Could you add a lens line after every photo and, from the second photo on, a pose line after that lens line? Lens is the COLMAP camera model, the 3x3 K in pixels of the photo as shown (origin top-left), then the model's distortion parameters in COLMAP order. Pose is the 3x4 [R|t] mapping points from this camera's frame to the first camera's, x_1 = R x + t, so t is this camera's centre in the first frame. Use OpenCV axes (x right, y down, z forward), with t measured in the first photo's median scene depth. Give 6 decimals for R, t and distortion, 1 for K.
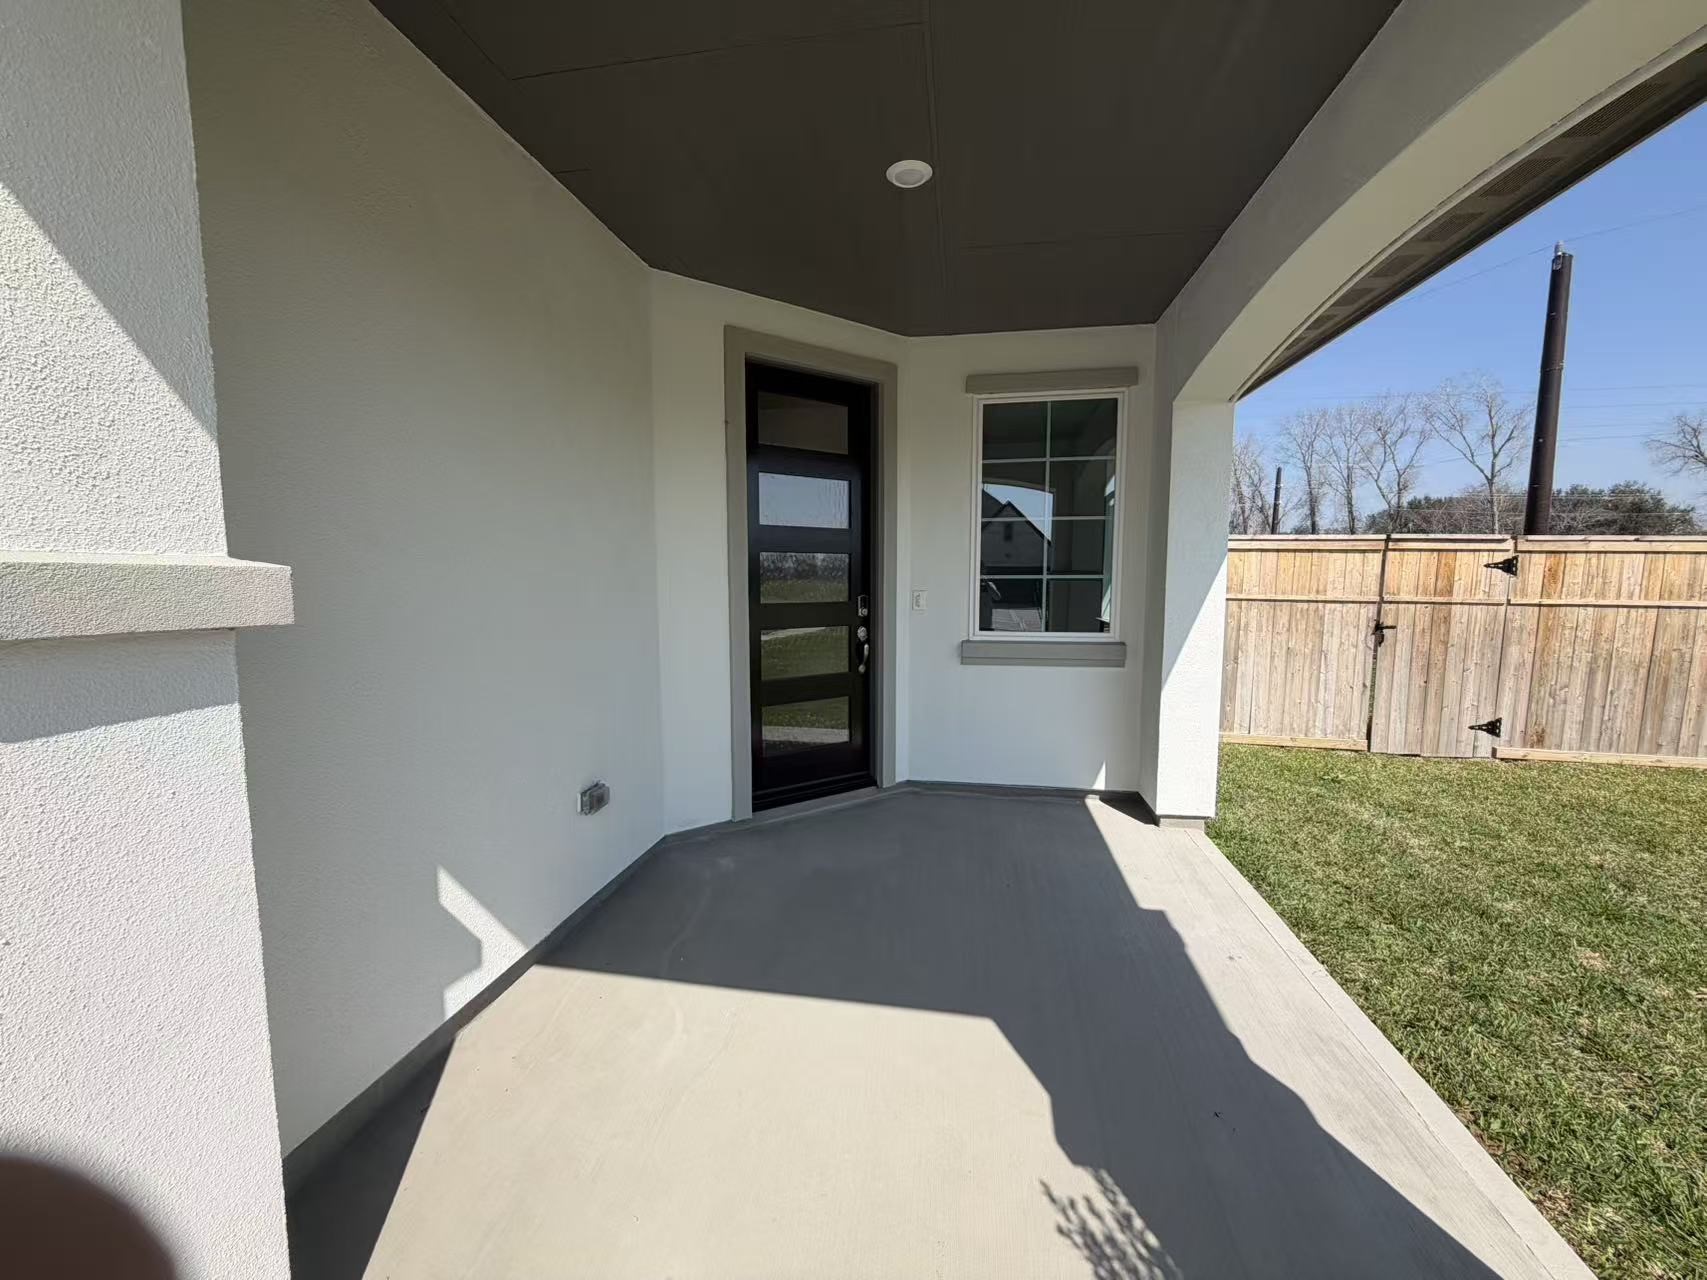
lens RADIAL K [[681.7, 0, 846.1], [0, 681.7, 639.0], [0, 0, 1]] dist [-0.000196, 0.000167]
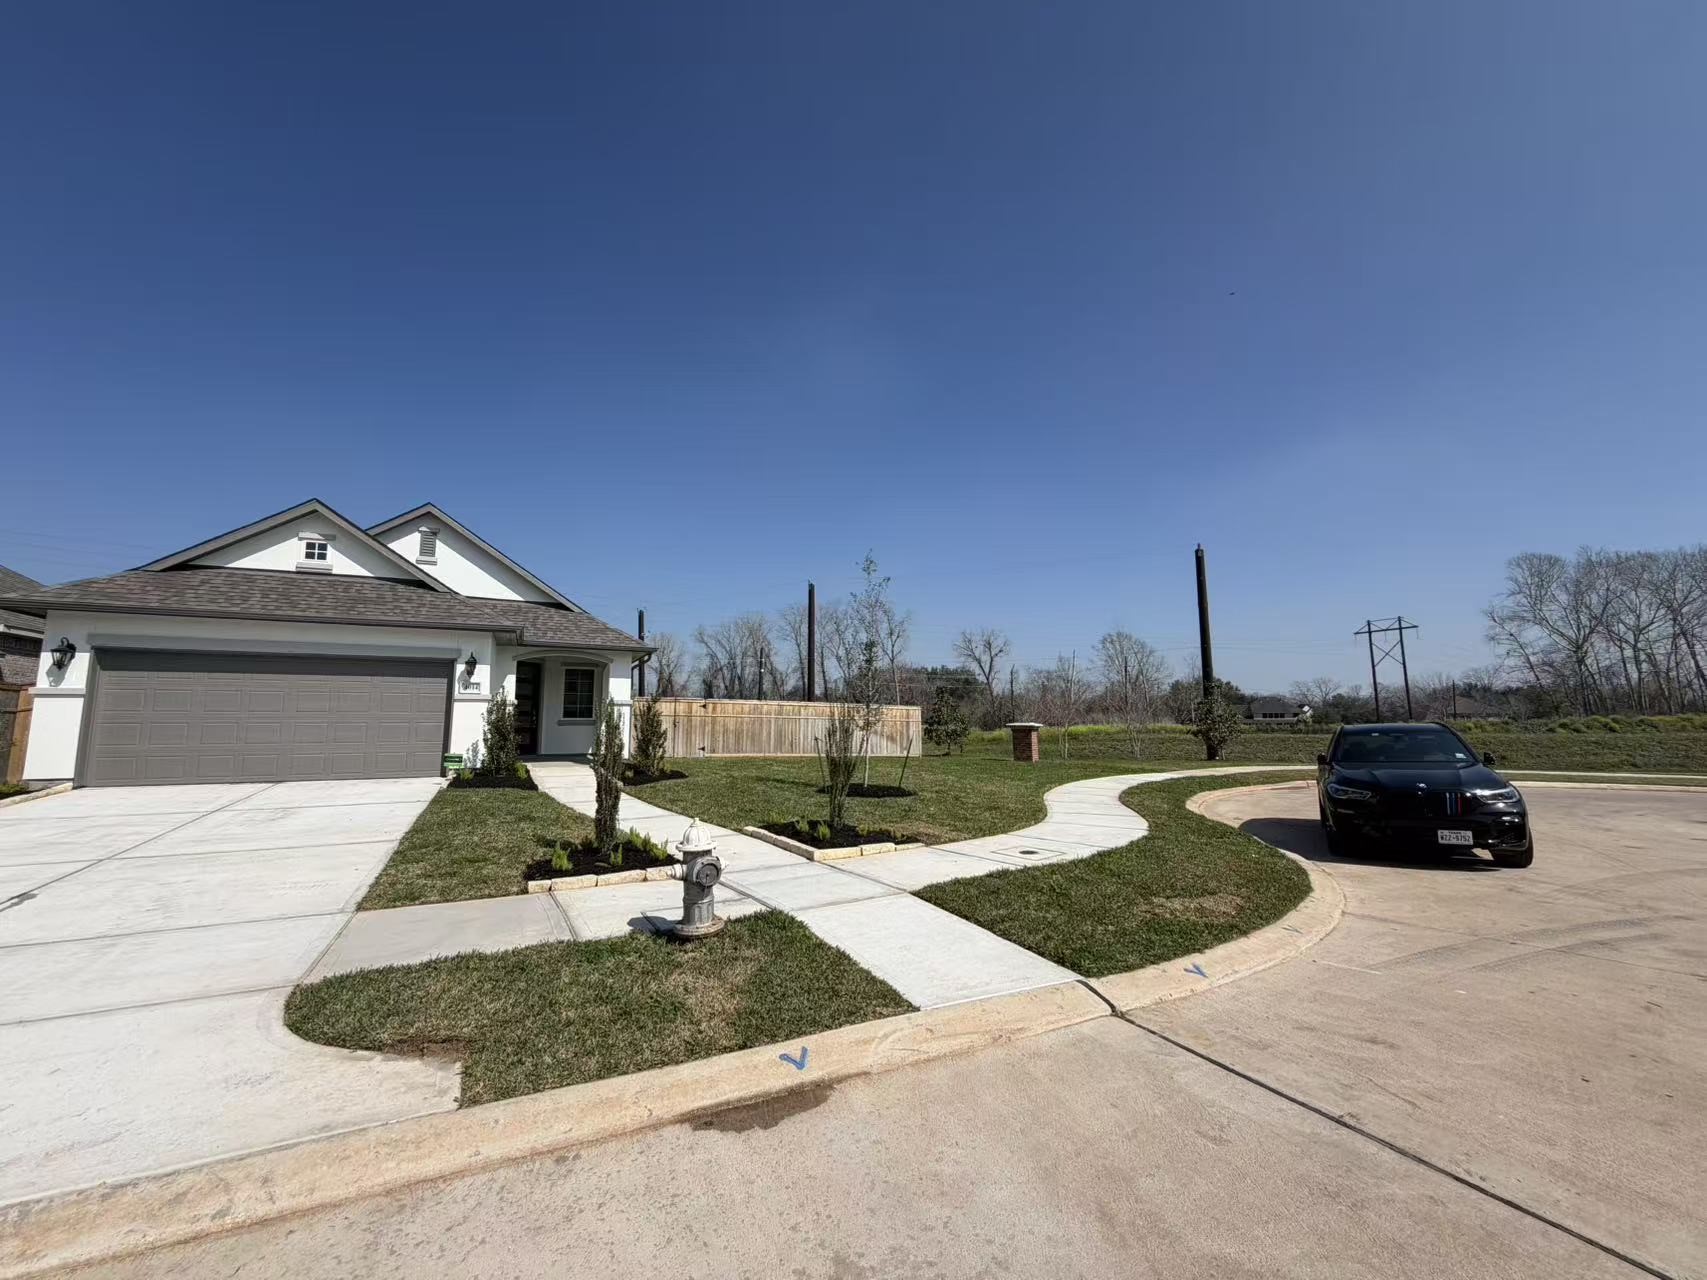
lens RADIAL K [[681.7, 0, 846.1], [0, 681.7, 639.0], [0, 0, 1]] dist [-0.000196, 0.000167]
pose [[0.818348, 0.069444, 0.570513, -0.050169], [0.055911, 0.978345, -0.199286, 0.027336], [-0.571998, 0.194983, 0.796744, -0.214016]]
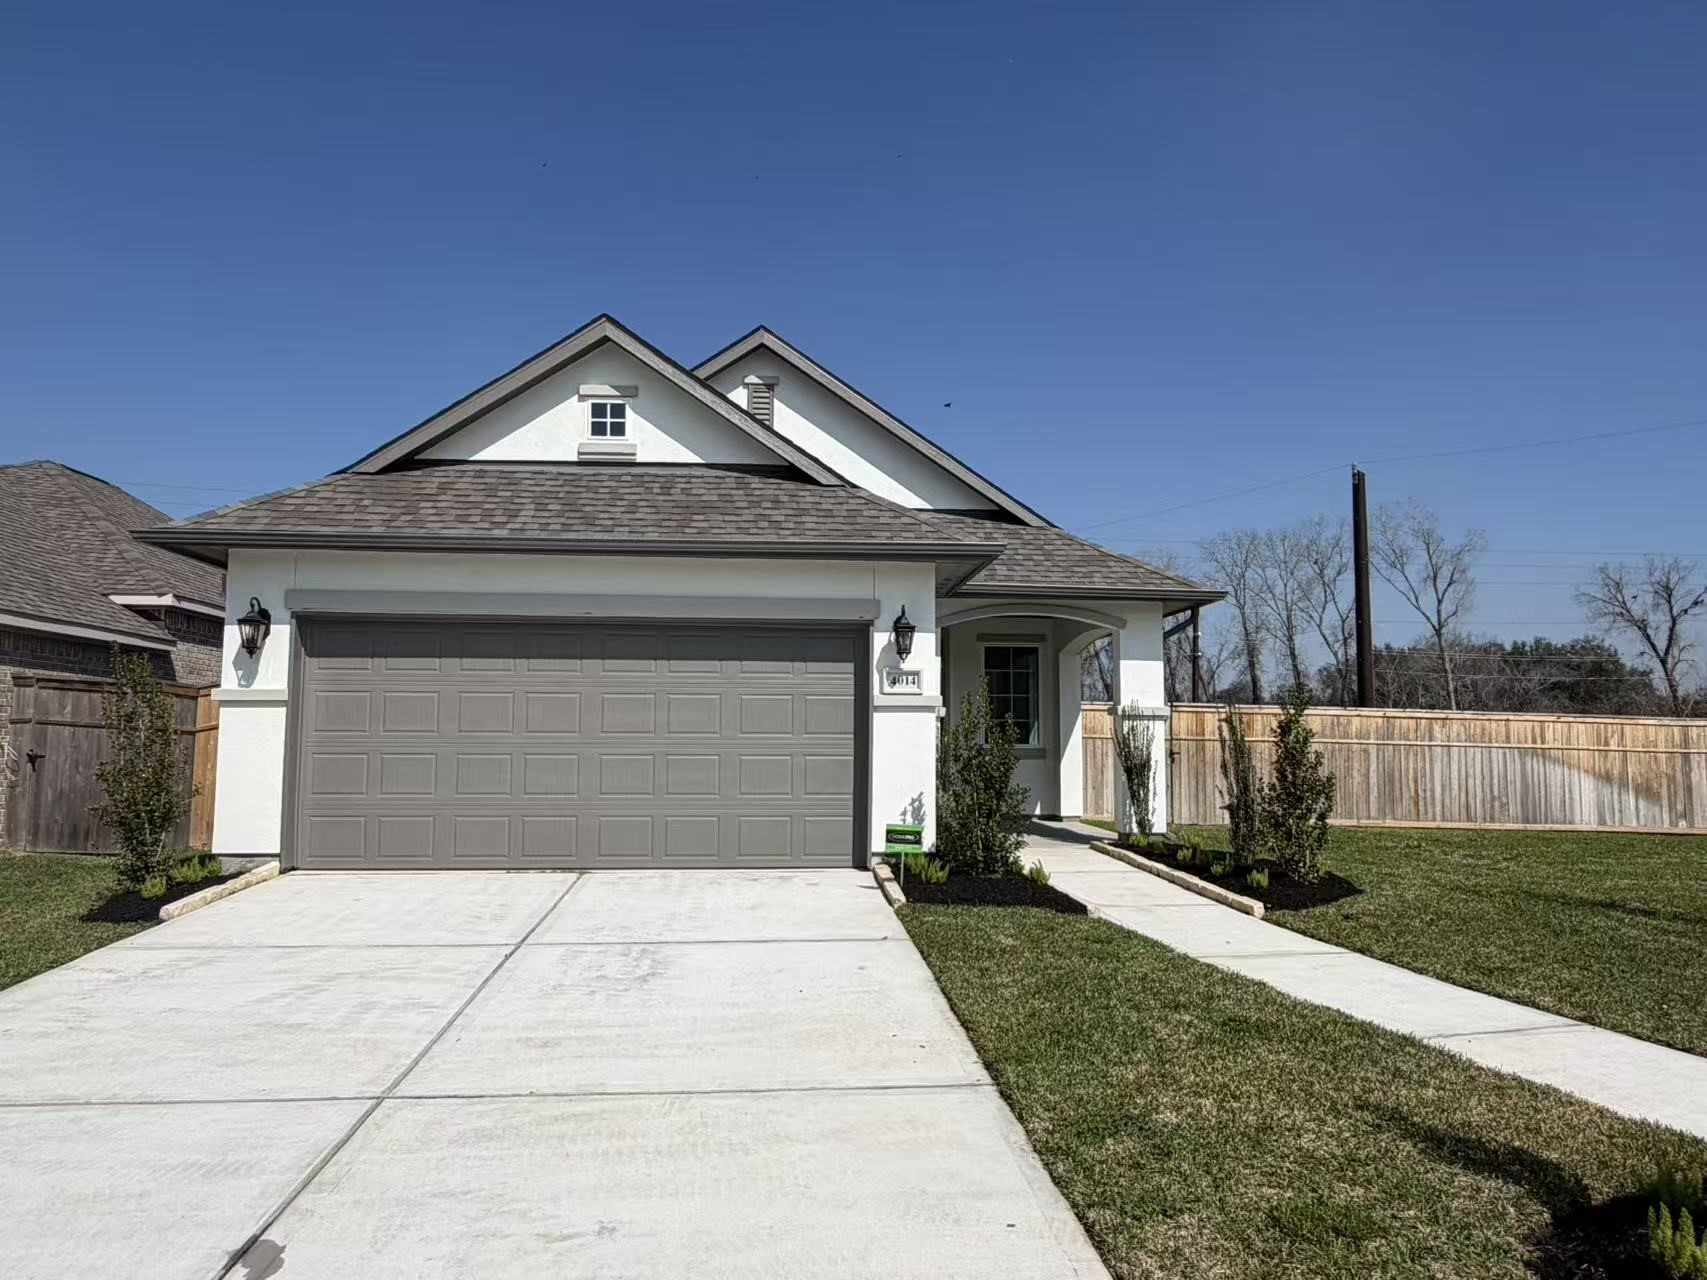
lens RADIAL K [[1170.2, 0, 853.5], [0, 1170.2, 640.0], [0, 0, 1]] dist [-0.003723, -0.003244]
pose [[0.969317, 0.027738, 0.244246, -0.068145], [0.018150, 0.982825, -0.183646, 0.020336], [-0.245145, 0.182444, 0.952165, -0.152315]]
